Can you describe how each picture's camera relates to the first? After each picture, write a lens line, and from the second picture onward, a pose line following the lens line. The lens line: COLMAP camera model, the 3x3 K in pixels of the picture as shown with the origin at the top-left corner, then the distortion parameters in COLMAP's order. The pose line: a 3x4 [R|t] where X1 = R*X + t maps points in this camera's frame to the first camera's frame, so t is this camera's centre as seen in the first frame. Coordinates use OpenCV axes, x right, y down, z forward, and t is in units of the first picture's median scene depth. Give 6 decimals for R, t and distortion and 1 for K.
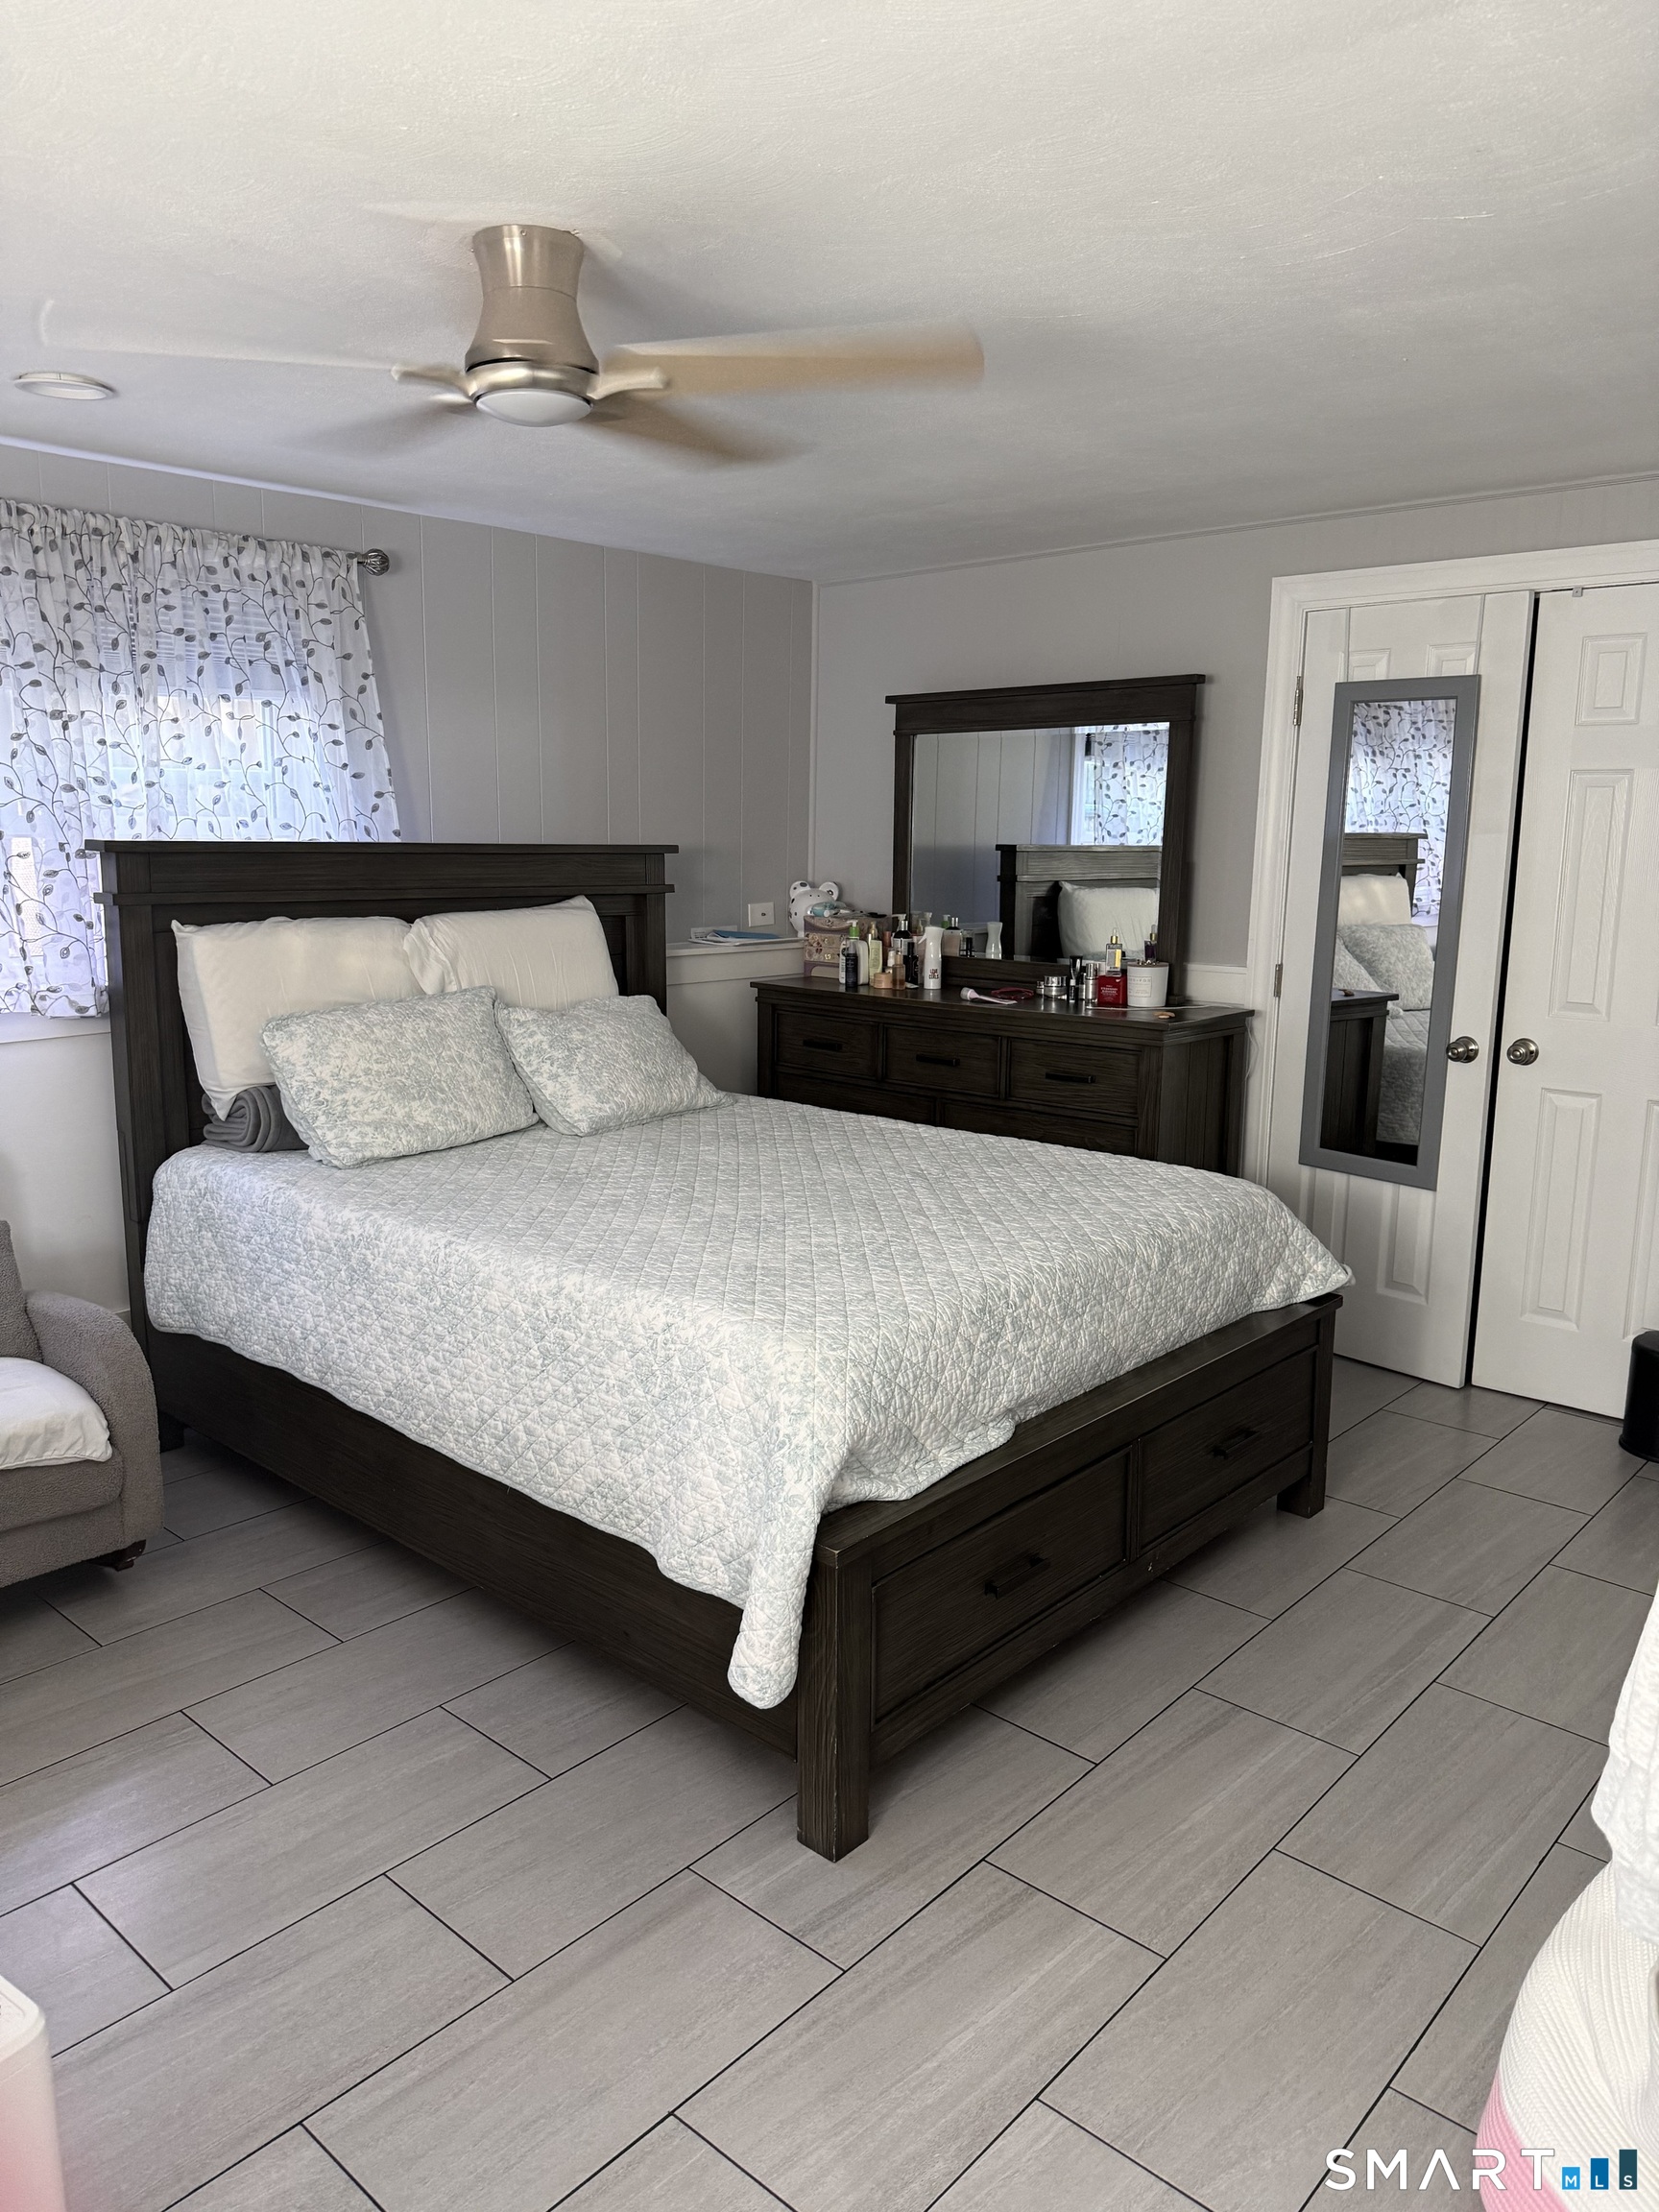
lens RADIAL K [[1573.2, 0, 771.7], [0, 1573.2, 1133.2], [0, 0, 1]] dist [-0.000401, -0.016902]
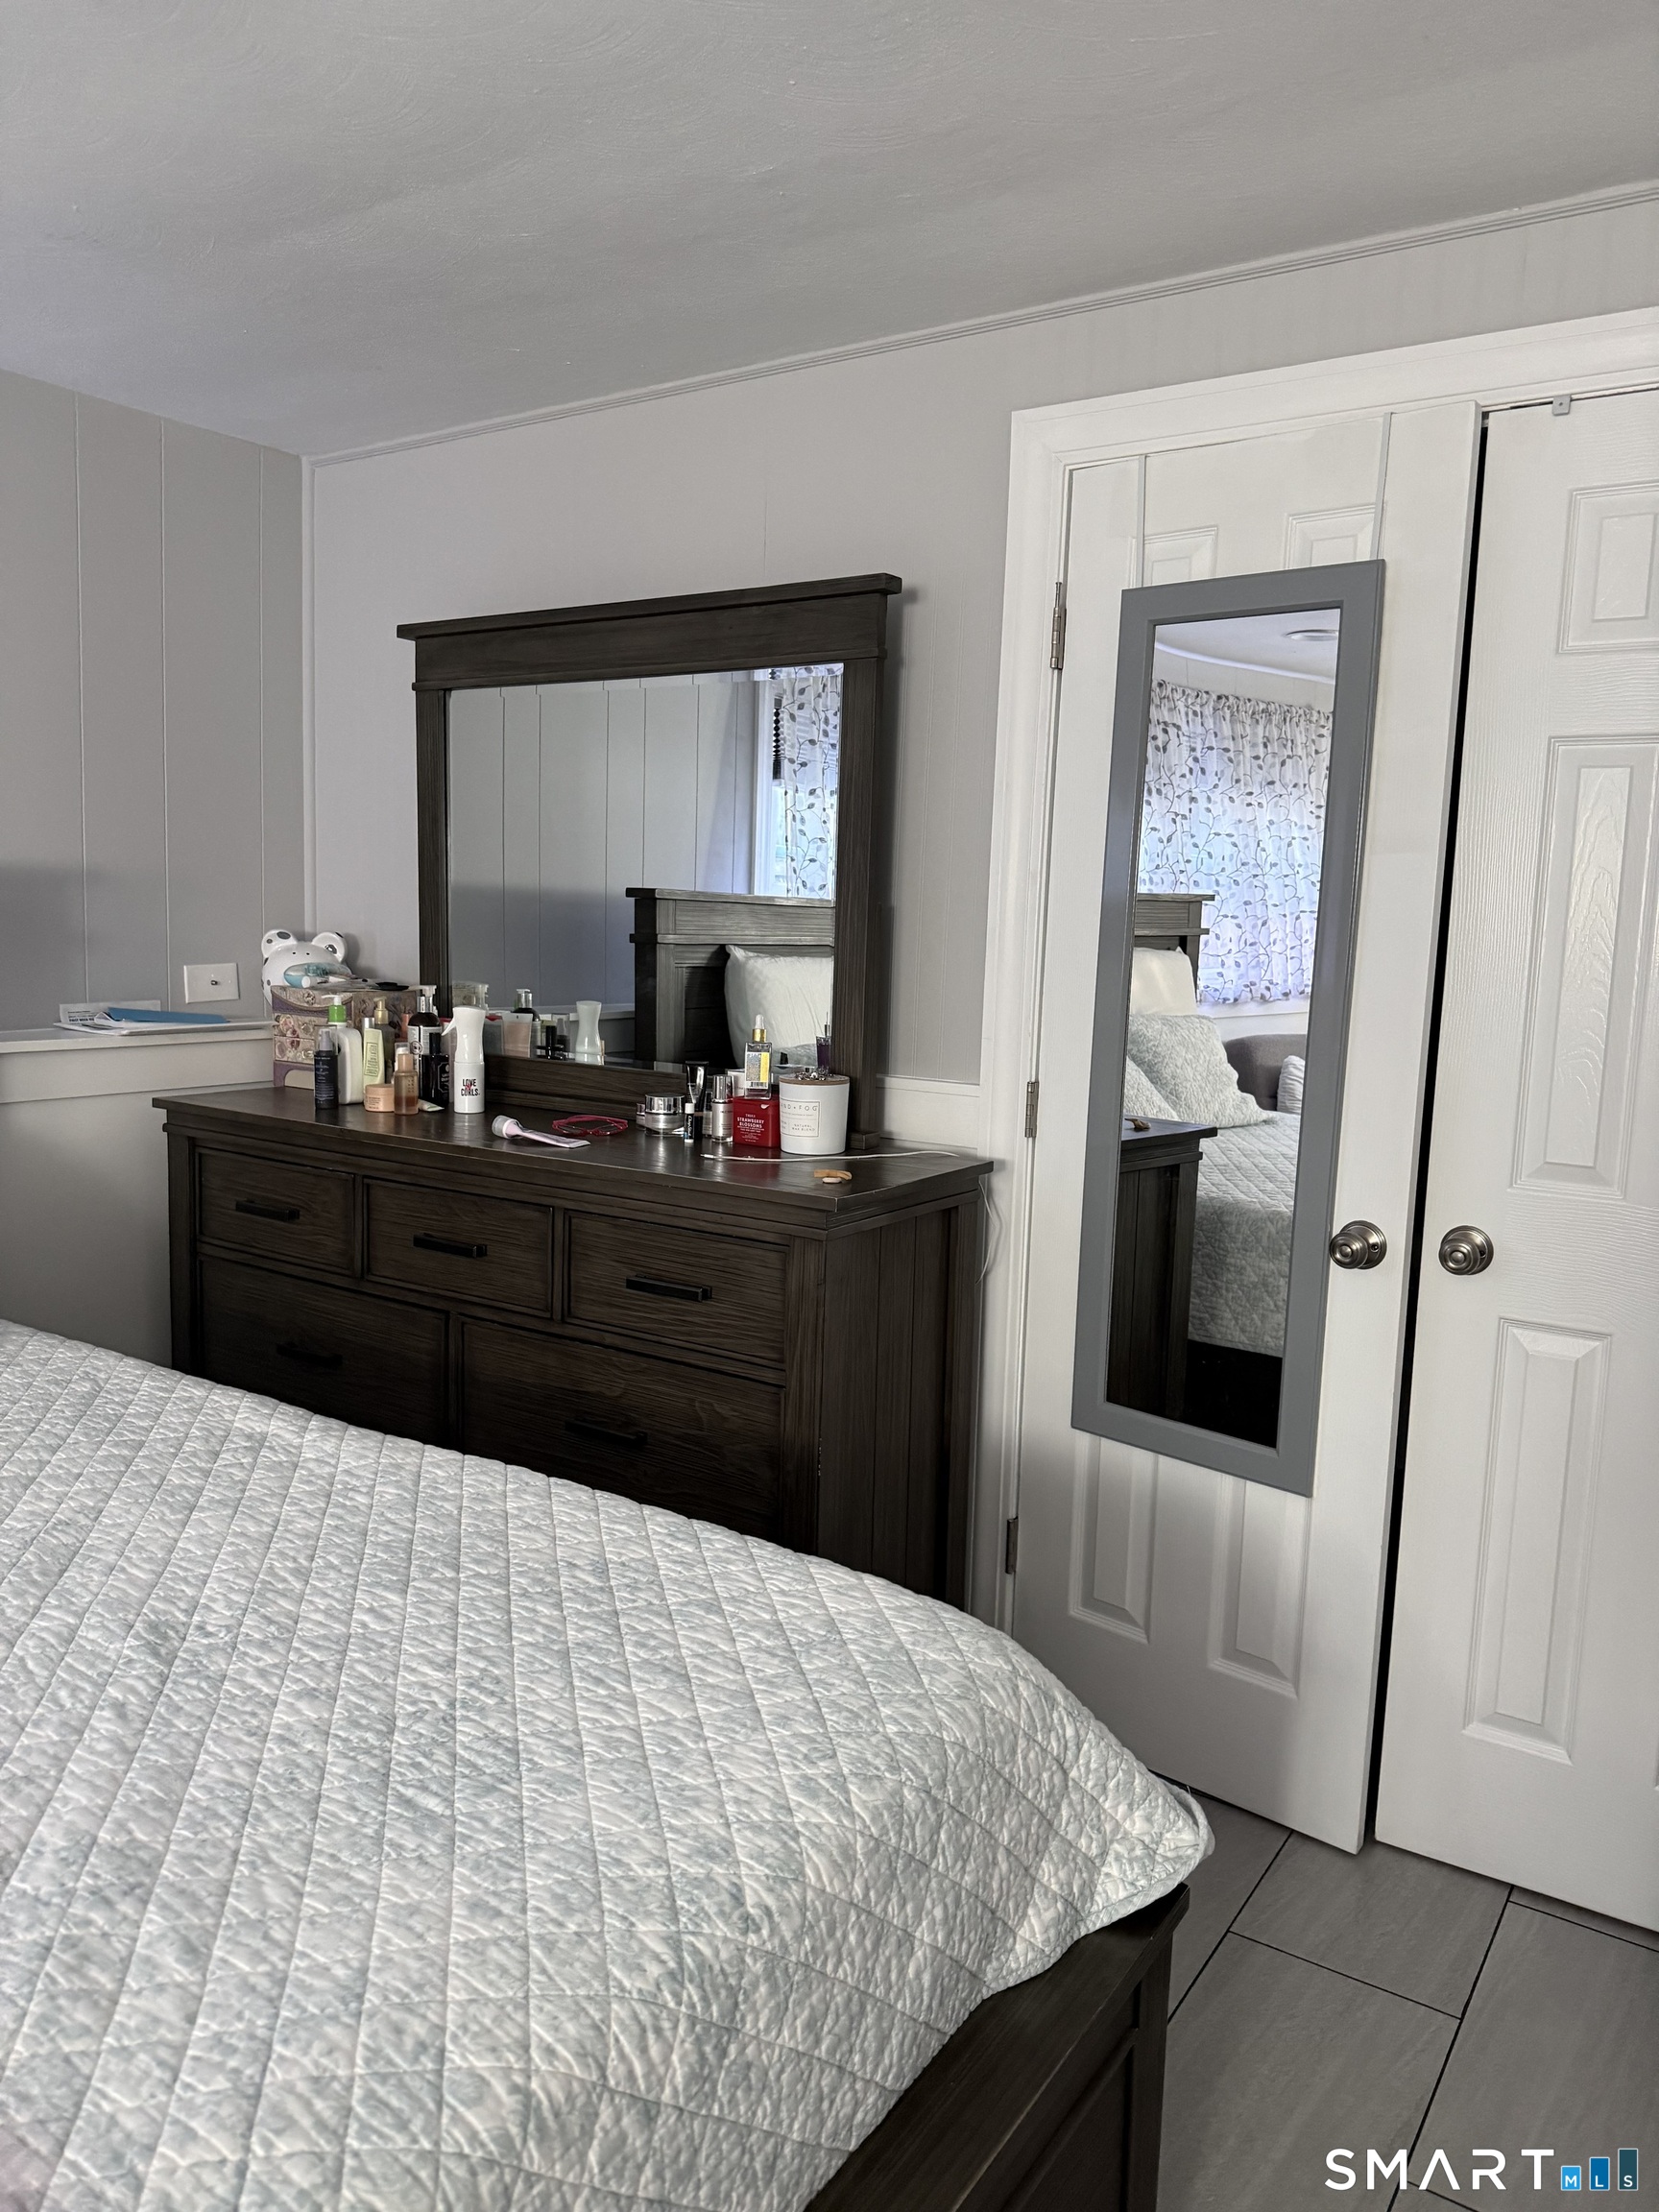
lens RADIAL K [[1573.2, 0, 826.5], [0, 1573.2, 1105.2], [0, 0, 1]] dist [-0.000401, -0.016902]
pose [[0.983427, 0.005196, 0.181229, 0.136103], [0.006857, 0.997808, -0.065816, -0.058653], [-0.181174, 0.065968, 0.981236, 0.424735]]
